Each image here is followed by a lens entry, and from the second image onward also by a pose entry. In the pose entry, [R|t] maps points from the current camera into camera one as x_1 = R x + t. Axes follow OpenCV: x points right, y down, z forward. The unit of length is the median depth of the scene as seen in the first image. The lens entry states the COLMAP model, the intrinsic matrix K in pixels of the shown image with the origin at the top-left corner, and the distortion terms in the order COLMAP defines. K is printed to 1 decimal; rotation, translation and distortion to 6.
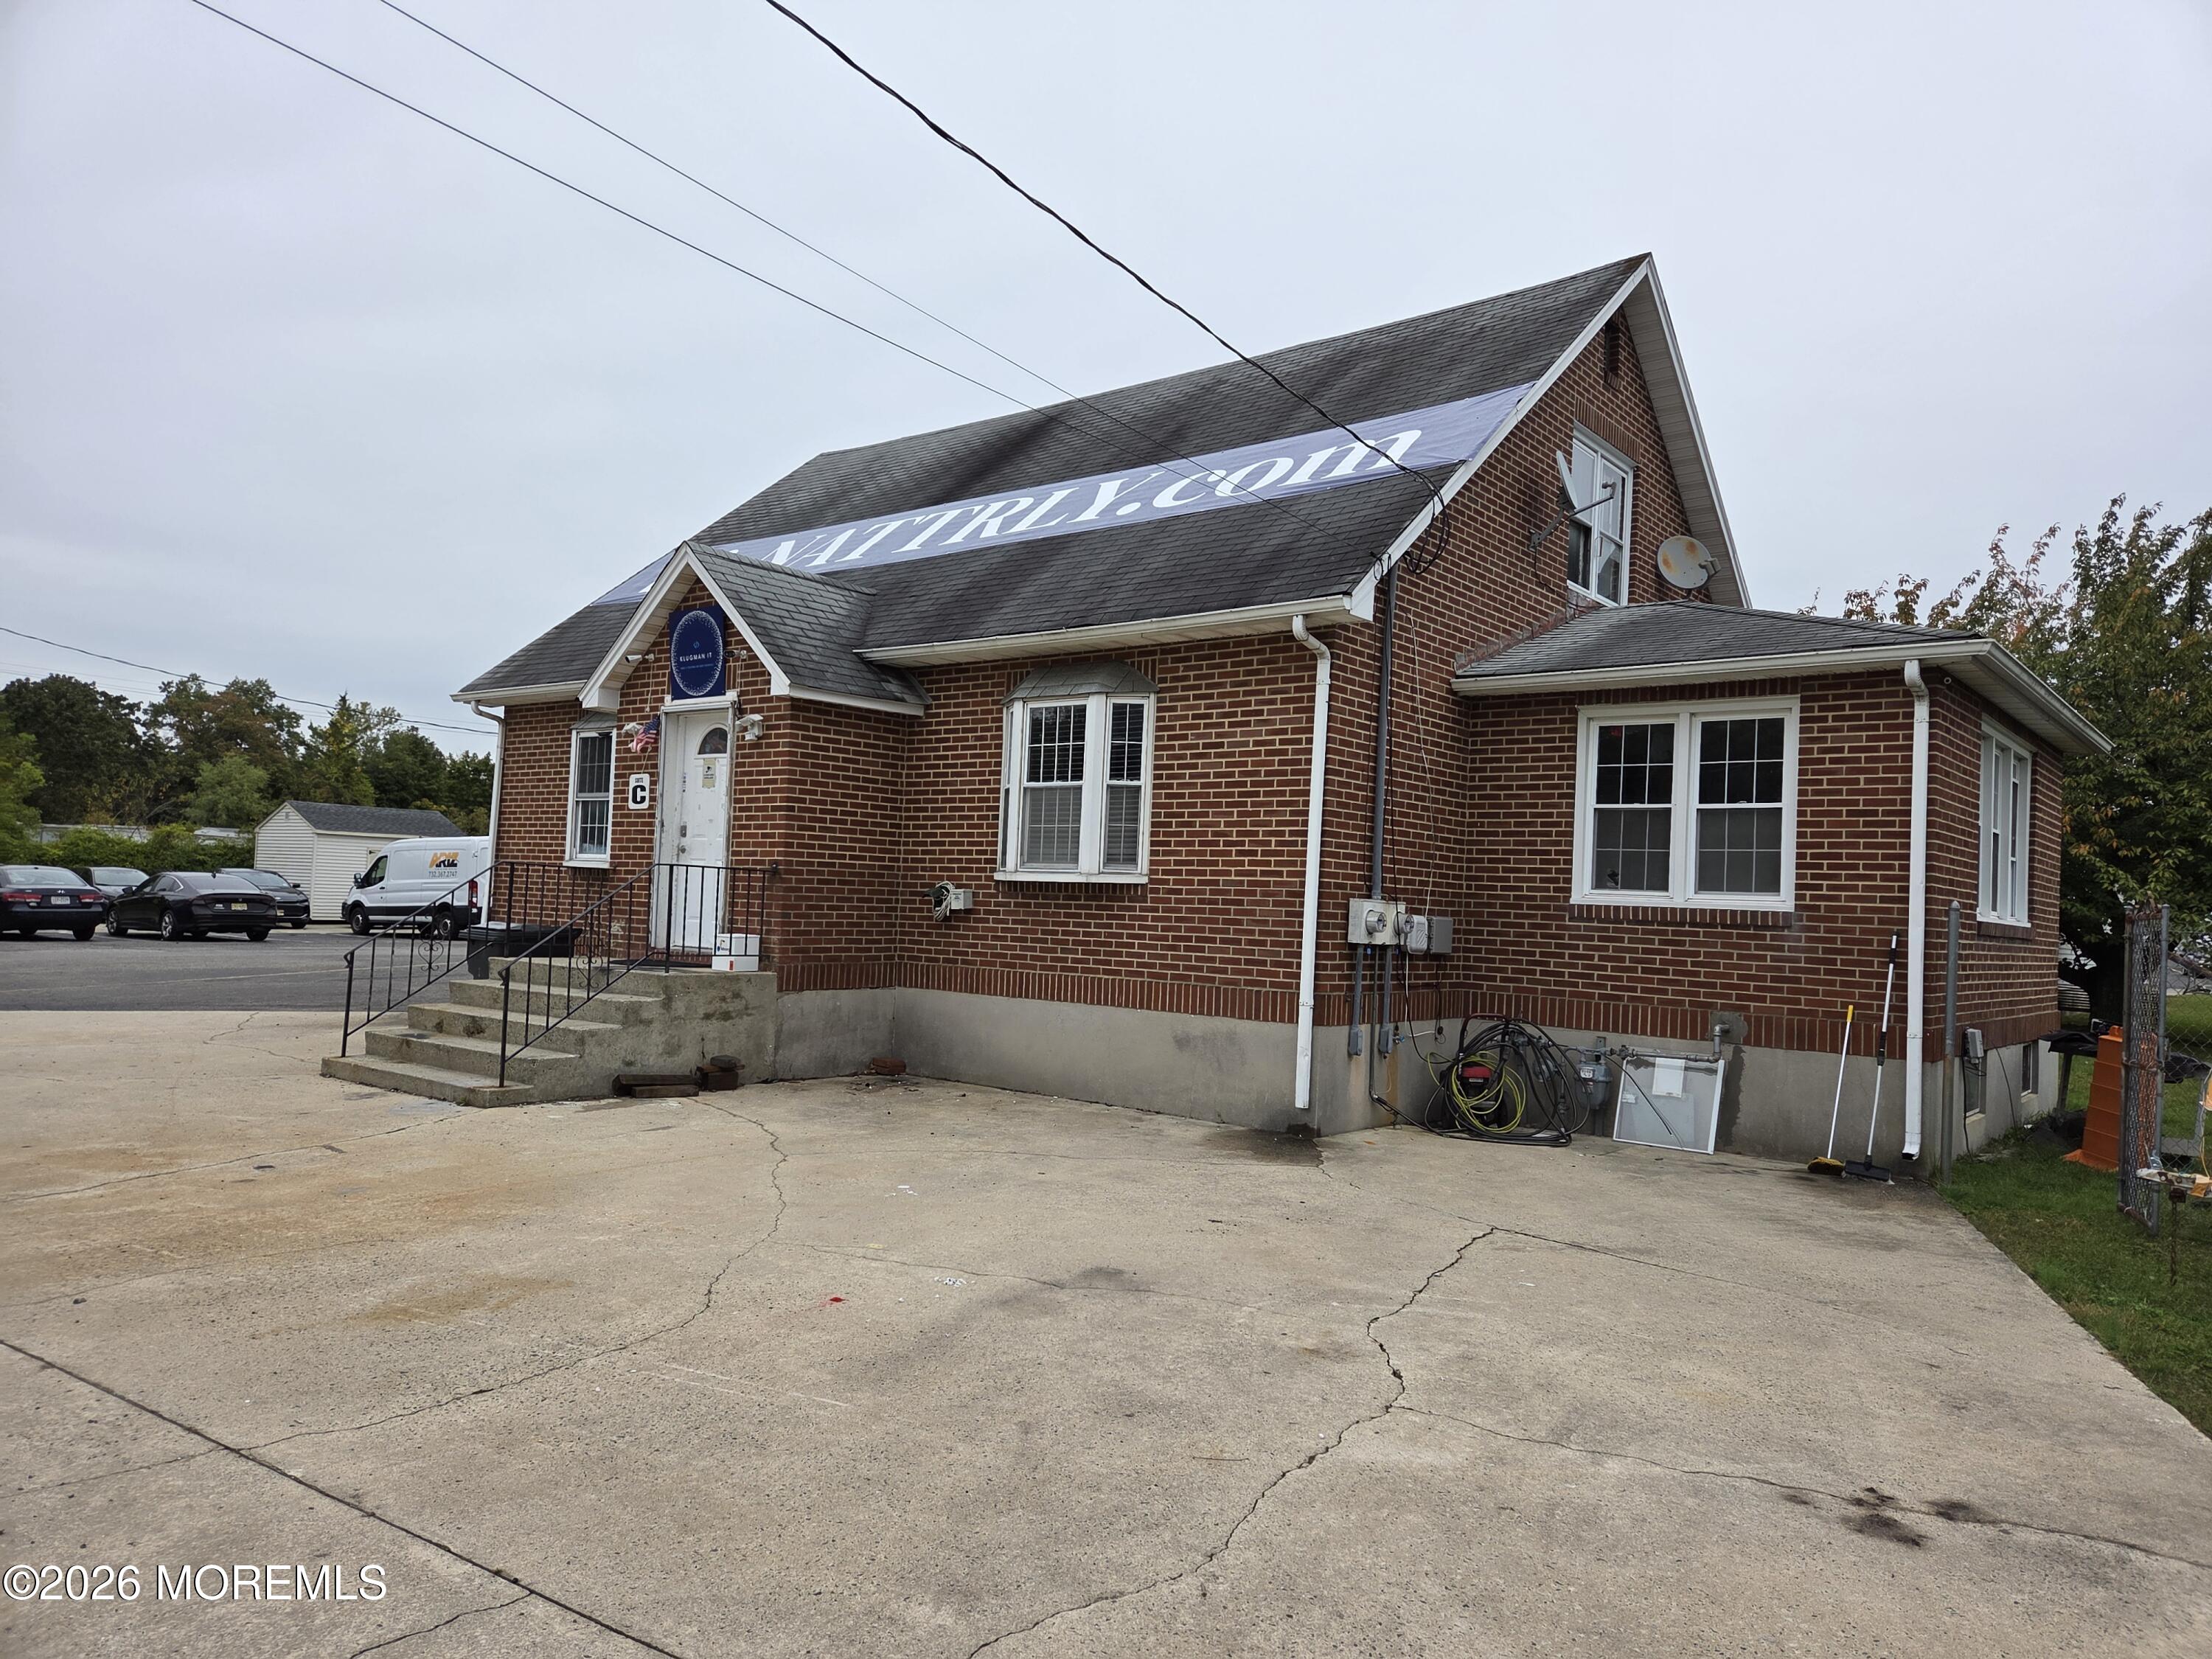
lens RADIAL K [[1486.6, 0, 1106.0], [0, 1486.6, 829.5], [0, 0, 1]] dist [0.060186, -0.043874]
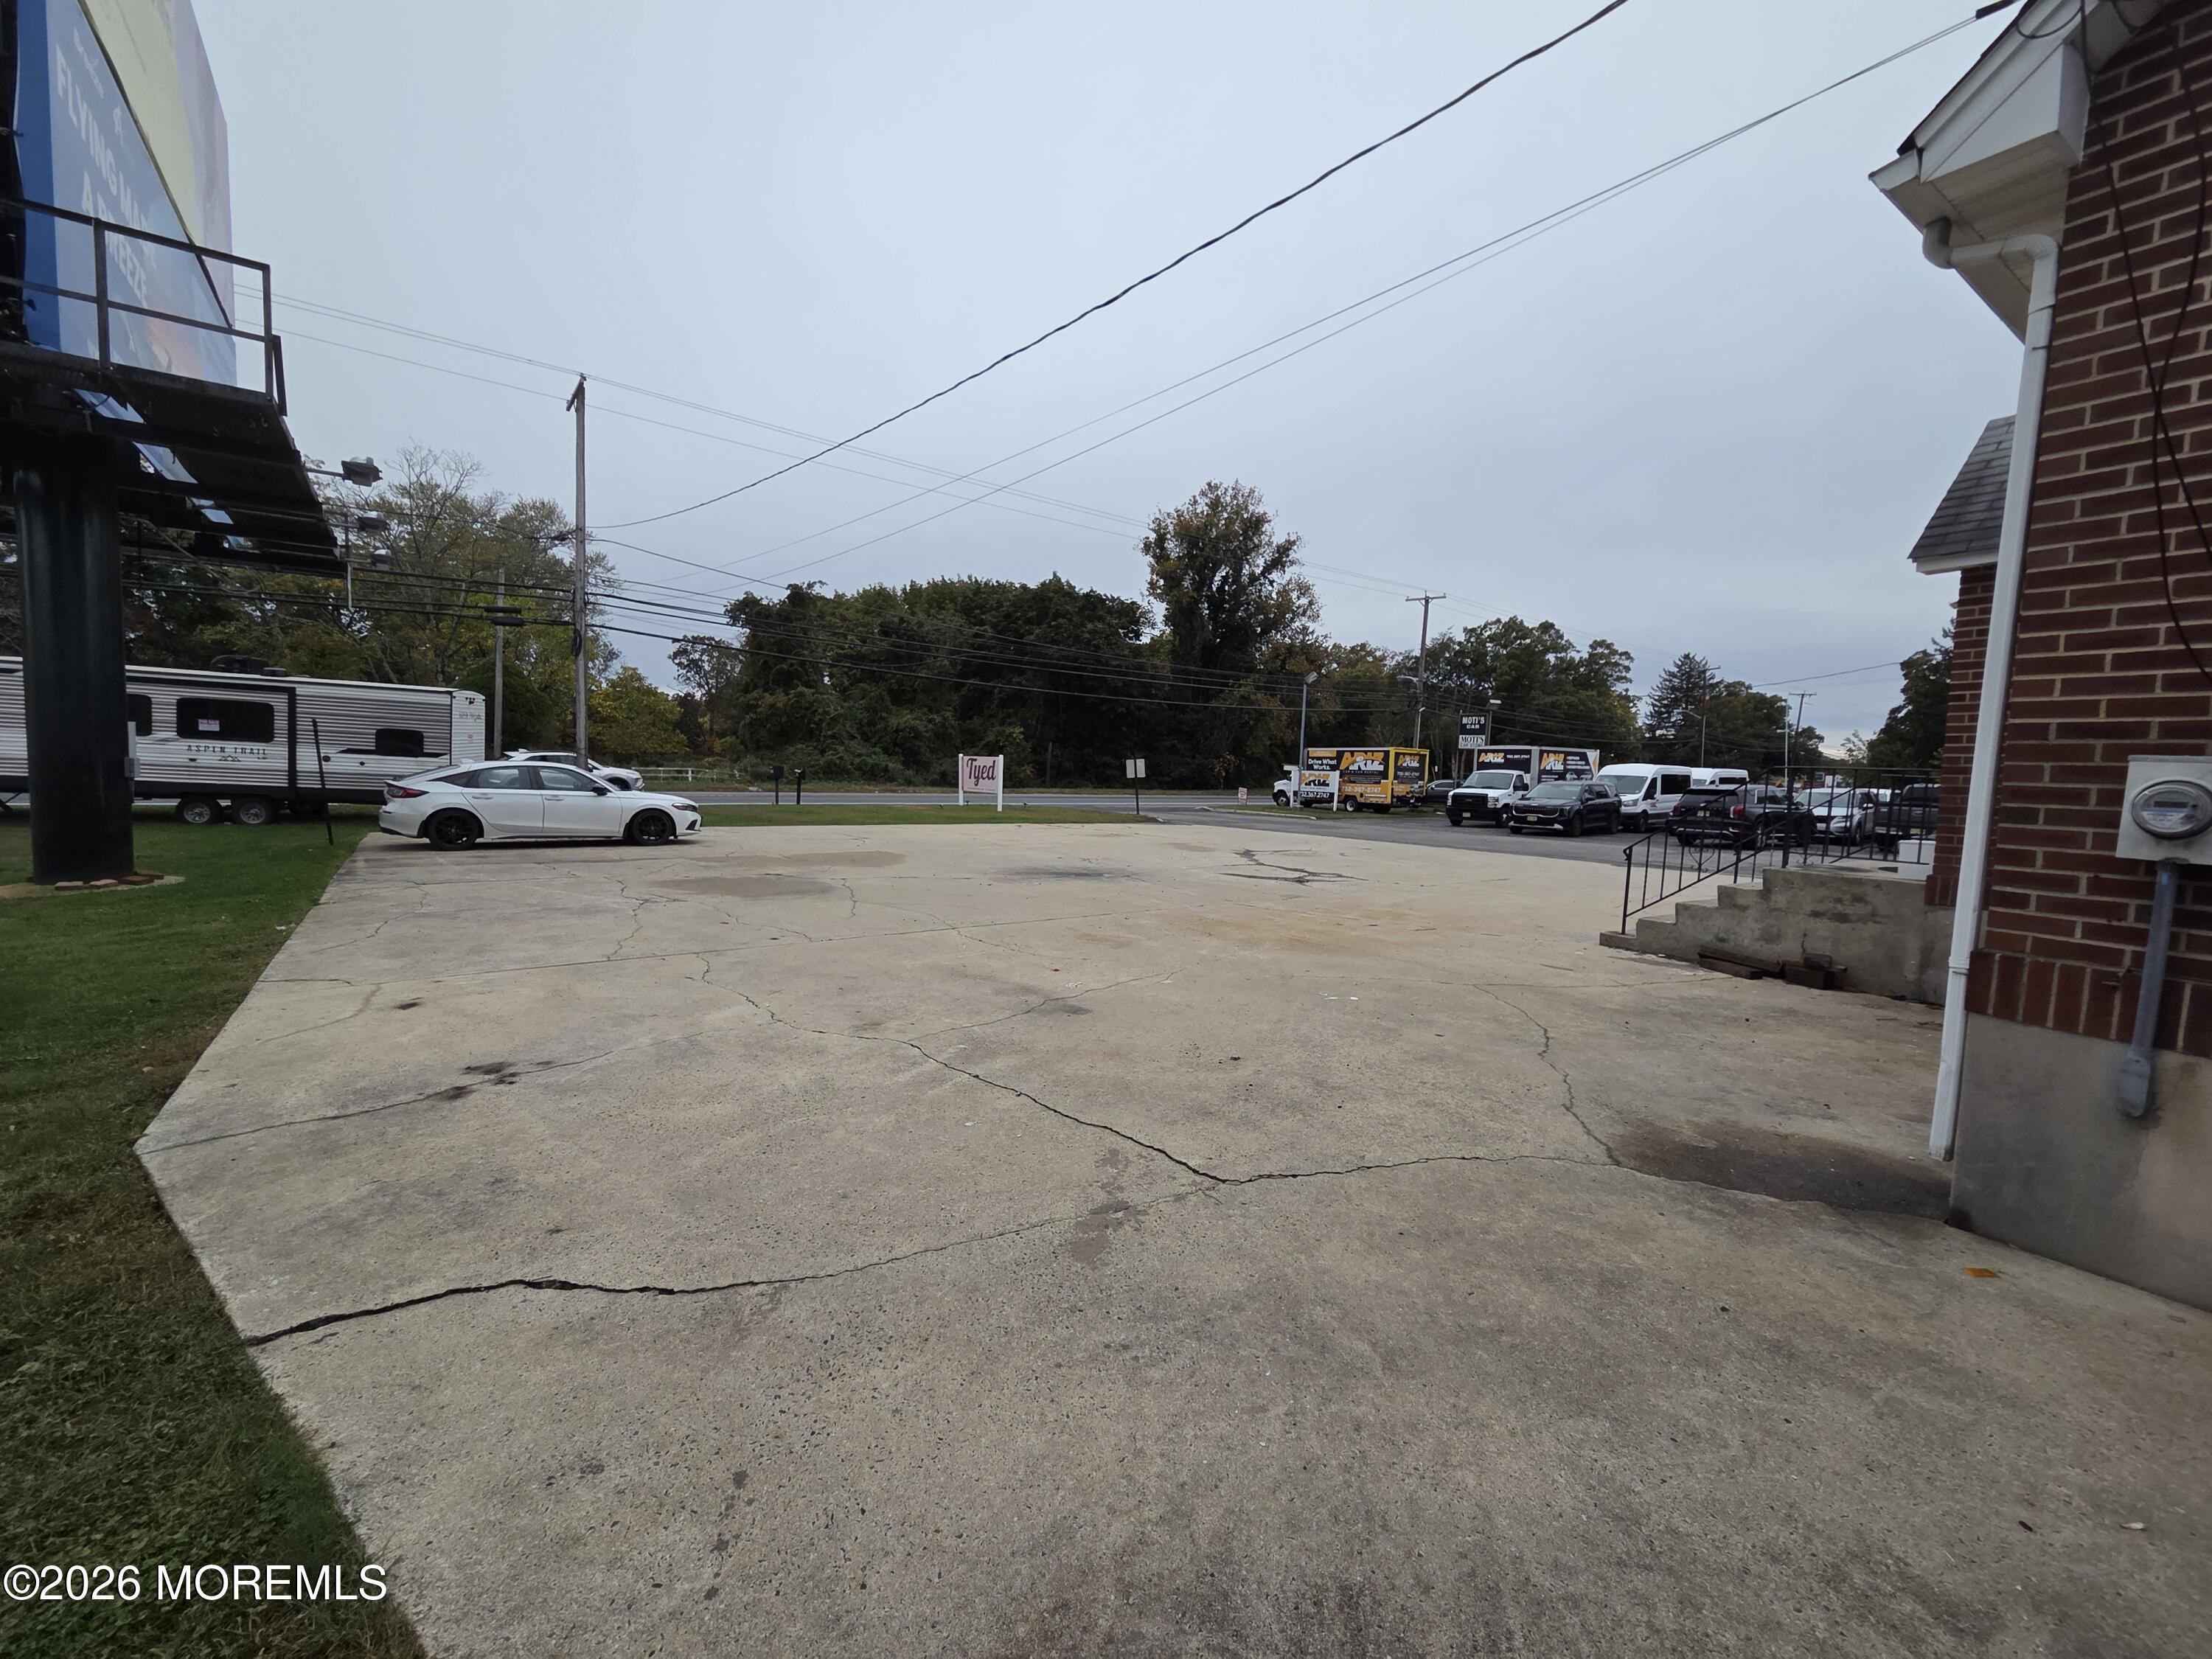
lens RADIAL K [[890.3, 0, 1106.0], [0, 890.3, 829.5], [0, 0, 1]] dist [0.000775, 0.006334]
pose [[-0.302950, 0.013348, -0.952913, 0.970397], [0.001546, 0.999907, 0.013515, 0.121199], [0.953005, 0.002621, -0.302942, 1.508030]]
